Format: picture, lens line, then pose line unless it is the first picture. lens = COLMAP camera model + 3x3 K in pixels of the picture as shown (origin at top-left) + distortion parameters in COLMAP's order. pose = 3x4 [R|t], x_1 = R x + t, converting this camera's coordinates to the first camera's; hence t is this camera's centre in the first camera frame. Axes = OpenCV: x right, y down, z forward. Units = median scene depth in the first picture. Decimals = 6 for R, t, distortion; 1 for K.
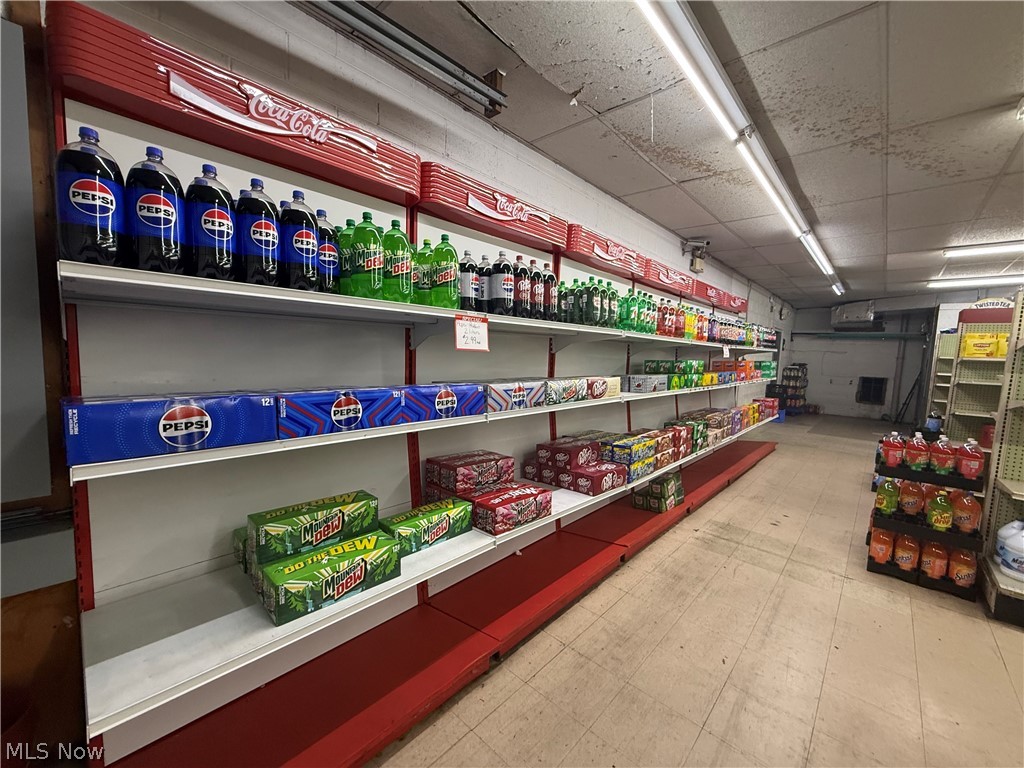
lens RADIAL K [[409.1, 0, 511.0], [0, 409.1, 386.5], [0, 0, 1]] dist [-0.002119, 0.000455]
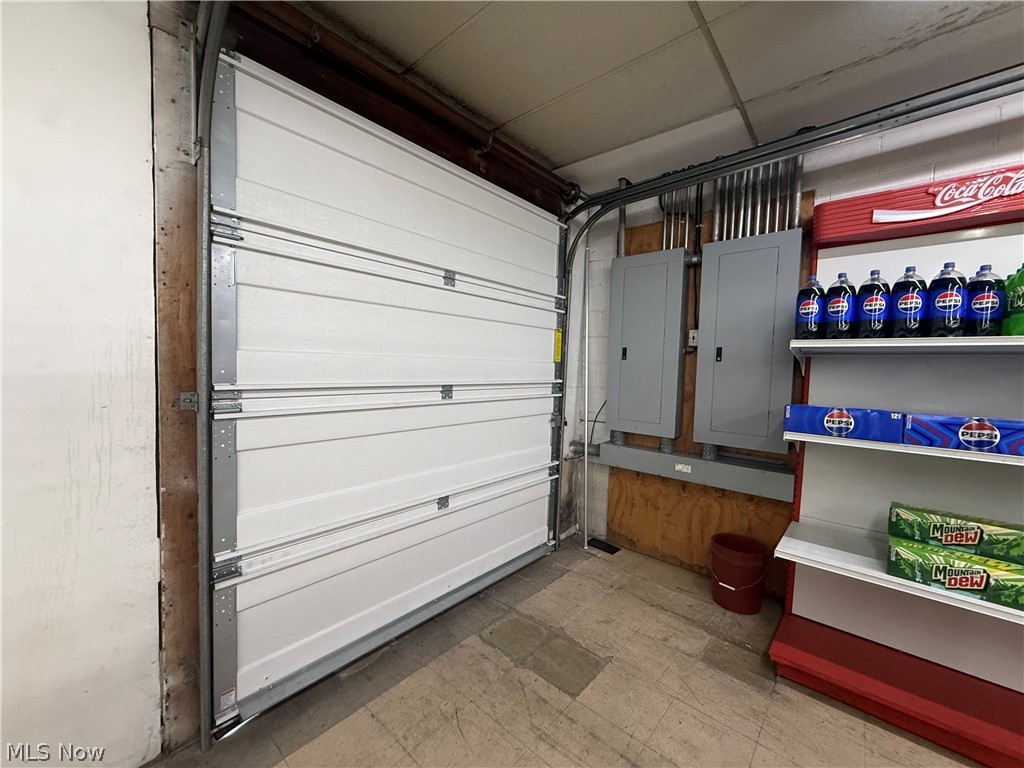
lens RADIAL K [[409.1, 0, 510.3], [0, 409.1, 385.0], [0, 0, 1]] dist [-0.002119, 0.000455]
pose [[0.027351, 0.014031, -0.999527, 0.772626], [-0.114741, 0.993337, 0.010805, 0.064213], [0.993019, 0.114391, 0.028779, -0.404960]]
